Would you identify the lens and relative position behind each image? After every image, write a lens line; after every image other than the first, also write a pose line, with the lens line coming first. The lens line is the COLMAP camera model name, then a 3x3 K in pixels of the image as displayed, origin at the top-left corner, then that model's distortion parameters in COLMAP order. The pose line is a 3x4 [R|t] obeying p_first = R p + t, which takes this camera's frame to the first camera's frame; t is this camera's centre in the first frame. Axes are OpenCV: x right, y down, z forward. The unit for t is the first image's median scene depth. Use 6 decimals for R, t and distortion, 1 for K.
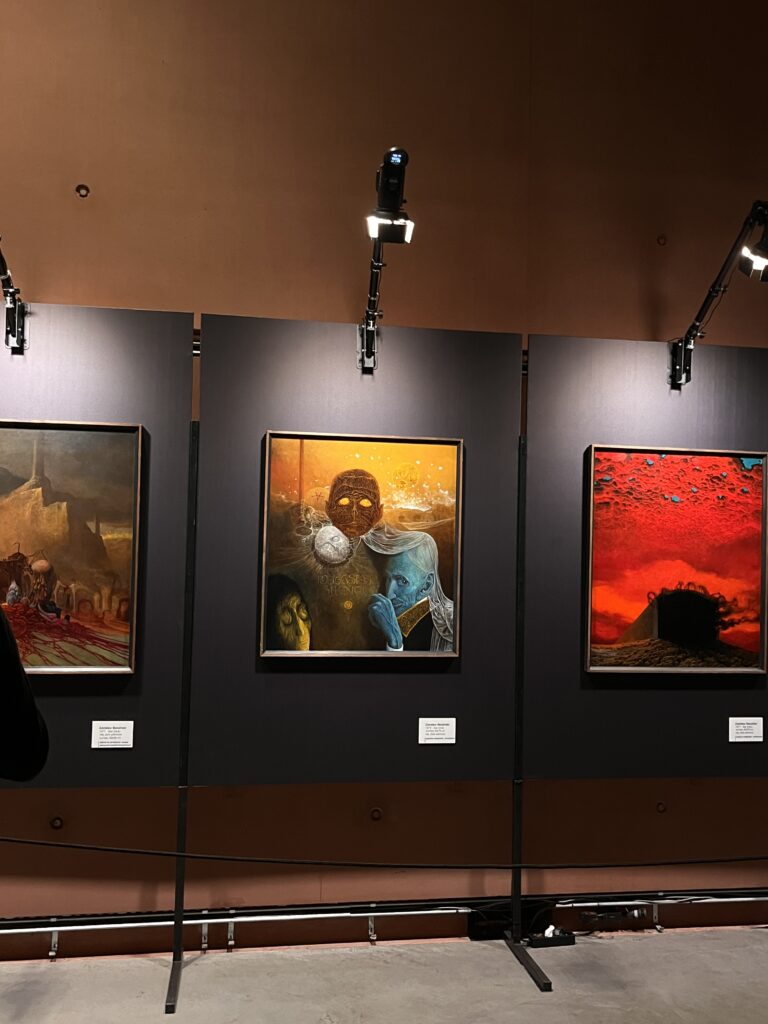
lens RADIAL K [[1118.0, 0, 384.0], [0, 1118.0, 512.0], [0, 0, 1]] dist [0.100348, -0.041879]
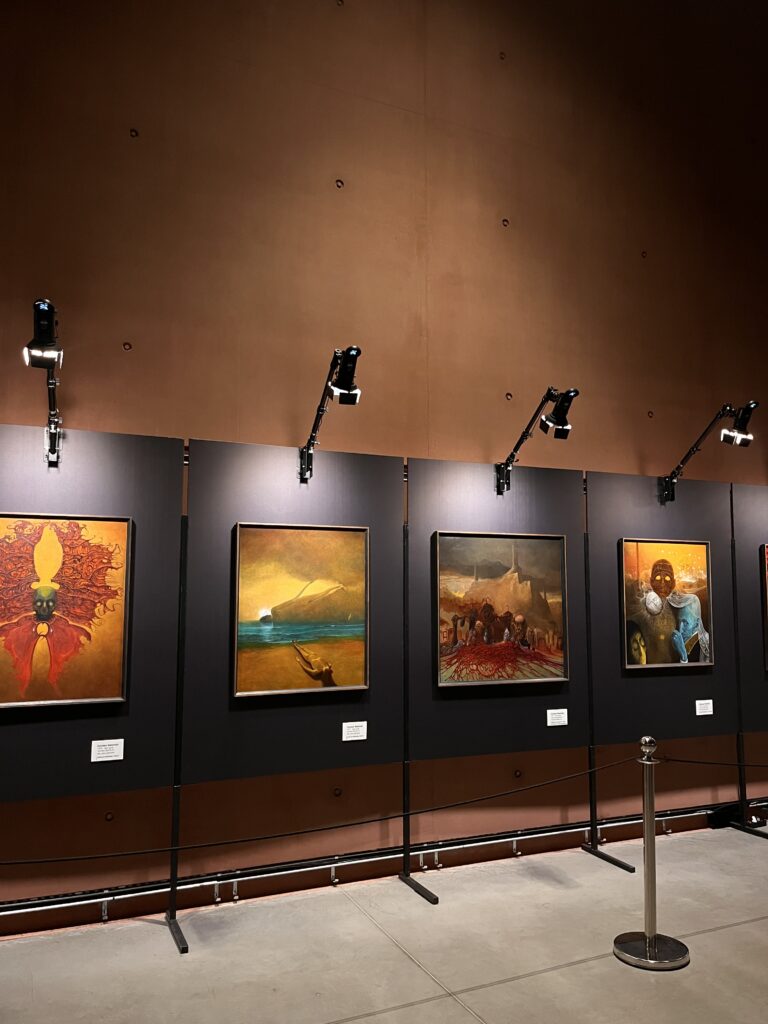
lens RADIAL K [[813.6, 0, 384.0], [0, 813.6, 512.0], [0, 0, 1]] dist [0.030491, -0.003130]
pose [[0.970605, 0.003324, 0.240655, -0.760231], [0.015404, 0.996997, -0.075899, -0.021680], [-0.240184, 0.077375, 0.967639, -0.146178]]
